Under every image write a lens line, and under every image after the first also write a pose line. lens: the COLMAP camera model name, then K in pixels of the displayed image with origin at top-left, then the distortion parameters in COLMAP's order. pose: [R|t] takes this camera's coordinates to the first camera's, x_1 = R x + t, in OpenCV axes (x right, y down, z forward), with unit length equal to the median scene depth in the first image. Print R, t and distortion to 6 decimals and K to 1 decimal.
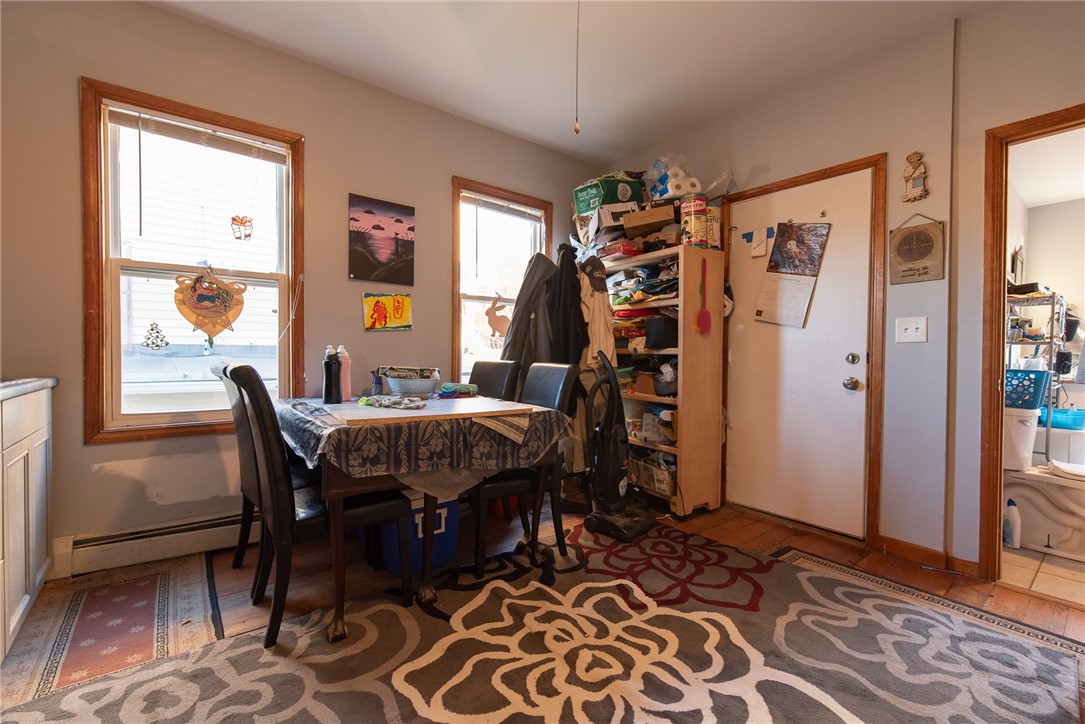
lens RADIAL K [[464.8, 0, 542.5], [0, 464.8, 362.0], [0, 0, 1]] dist [-0.000623, -0.000117]
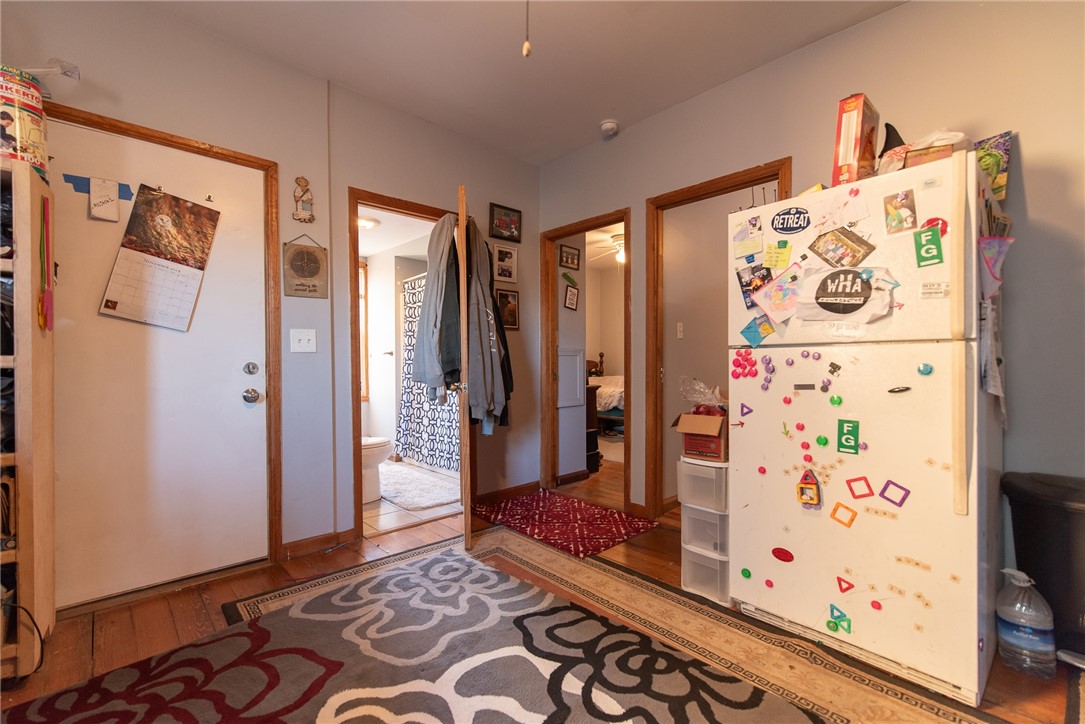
lens RADIAL K [[464.7, 0, 541.4], [0, 464.7, 364.7], [0, 0, 1]] dist [0.002122, 0.000821]
pose [[-0.087790, -0.013158, 0.996052, -0.342003], [0.022748, 0.999626, 0.015210, -0.018132], [-0.995879, 0.023994, -0.087457, 0.564851]]
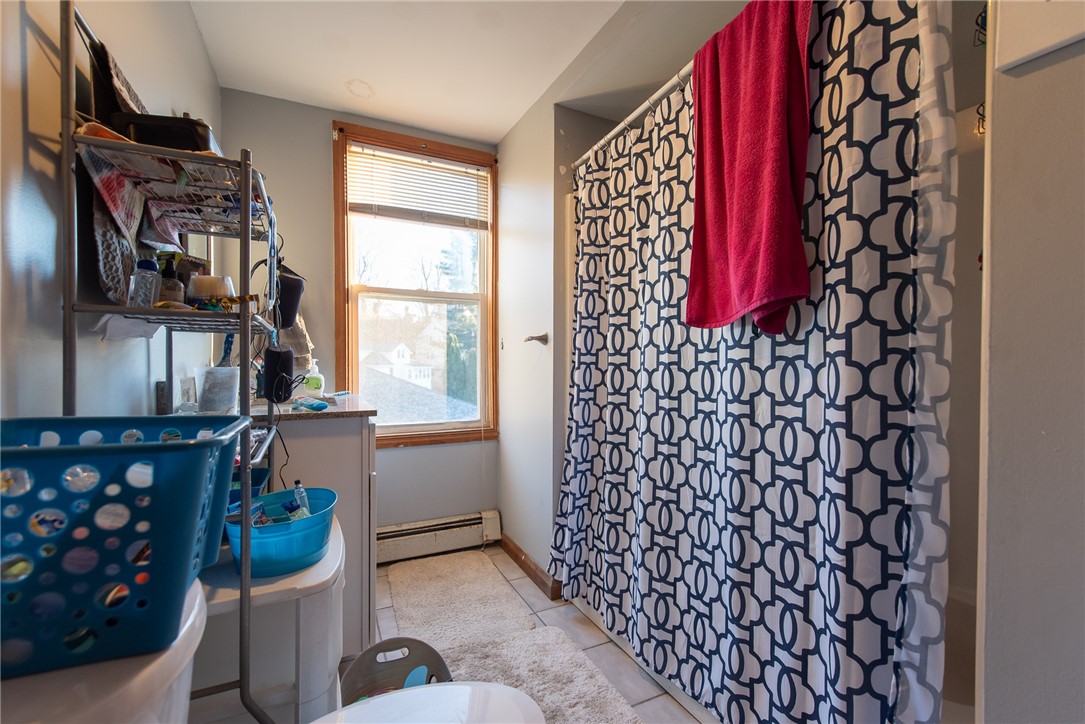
lens RADIAL K [[464.7, 0, 541.4], [0, 464.7, 364.7], [0, 0, 1]] dist [0.002122, 0.000821]
pose [[0.216092, -0.014061, 0.976272, 0.994497], [0.016946, 0.999800, 0.010649, -0.012366], [-0.976226, 0.014243, 0.216287, 0.882155]]
